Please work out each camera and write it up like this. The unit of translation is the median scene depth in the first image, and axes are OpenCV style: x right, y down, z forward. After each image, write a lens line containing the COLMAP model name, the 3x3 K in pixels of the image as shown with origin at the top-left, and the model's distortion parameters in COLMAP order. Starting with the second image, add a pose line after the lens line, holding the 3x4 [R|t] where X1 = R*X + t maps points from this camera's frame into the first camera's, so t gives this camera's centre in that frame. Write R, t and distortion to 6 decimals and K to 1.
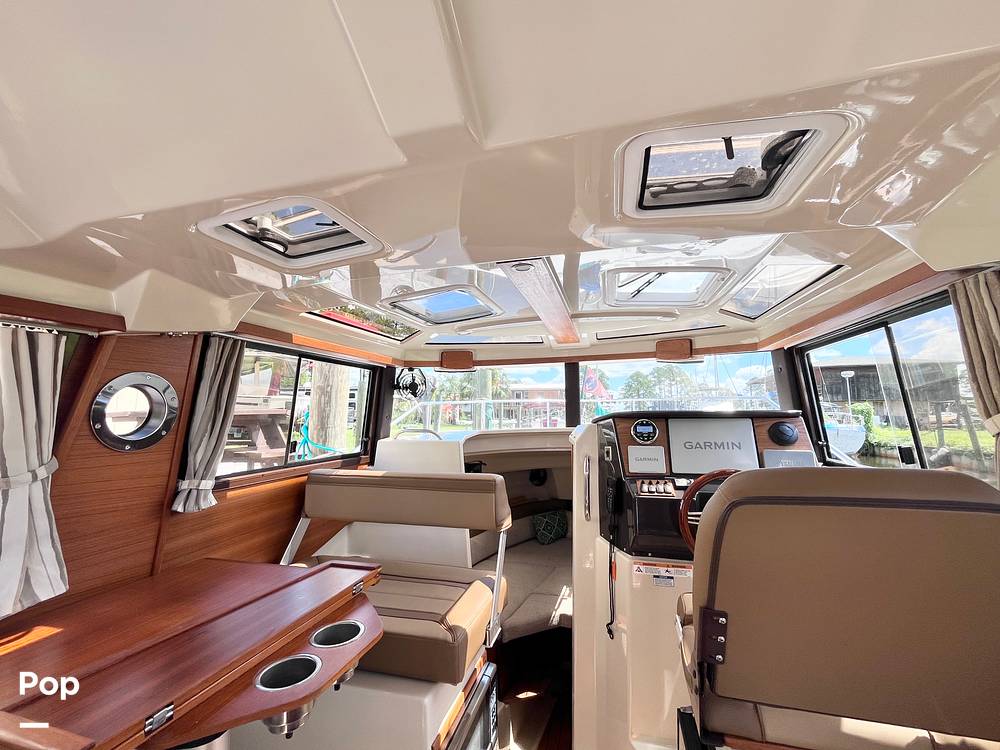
lens RADIAL K [[424.6, 0, 500.0], [0, 424.6, 375.0], [0, 0, 1]] dist [-0.000993, -0.000788]
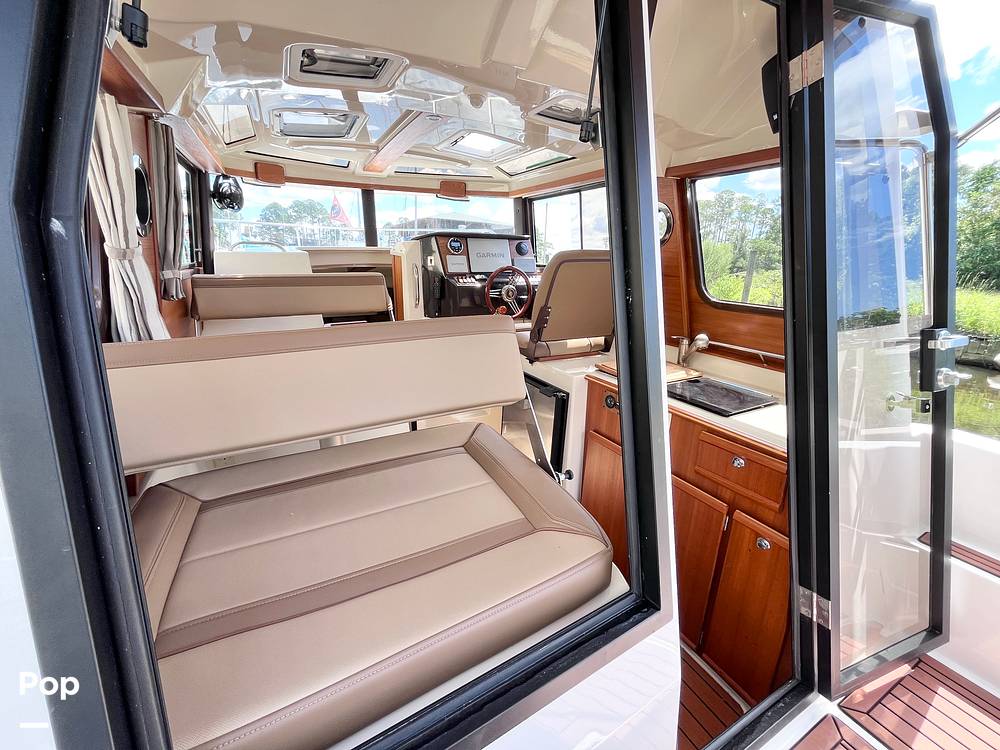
lens RADIAL K [[412.2, 0, 500.0], [0, 412.2, 375.0], [0, 0, 1]] dist [0.000489, -0.000118]
pose [[0.730903, -0.171825, 0.660498, -0.656247], [-0.084473, 0.937571, 0.337380, 0.057865], [-0.677234, -0.302386, 0.670758, -0.276358]]
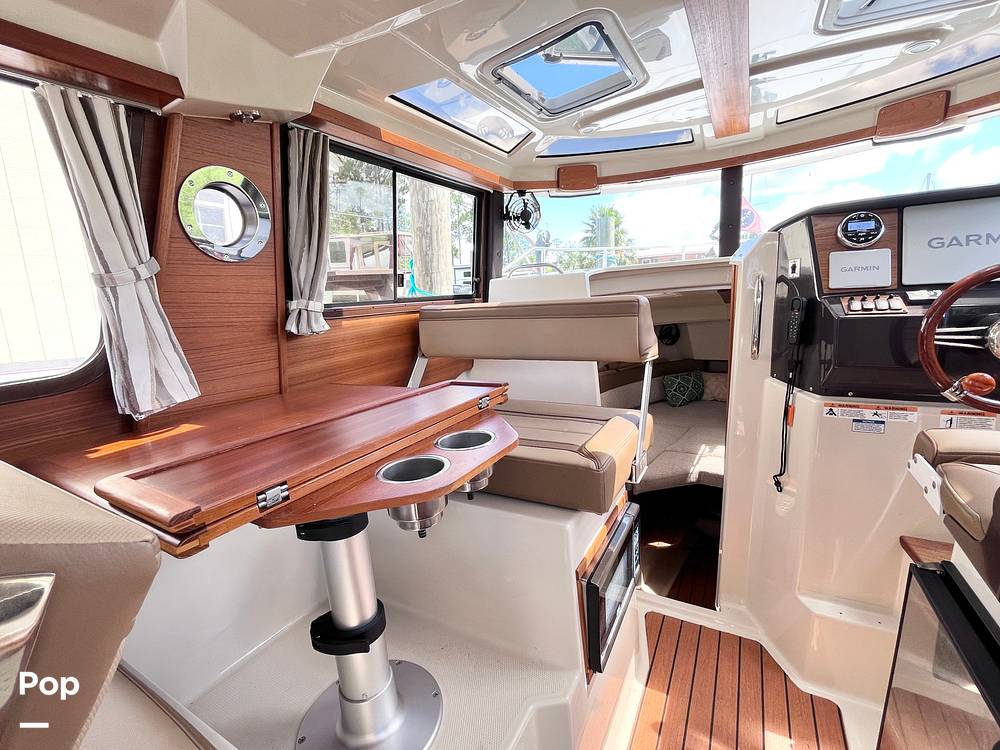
lens RADIAL K [[442.8, 0, 500.0], [0, 442.8, 375.0], [0, 0, 1]] dist [0.001666, -0.000425]
pose [[0.968835, -0.000873, -0.247707, -0.054193], [0.069151, 0.961192, 0.267074, 0.136677], [0.237860, -0.275880, 0.931296, 0.128422]]
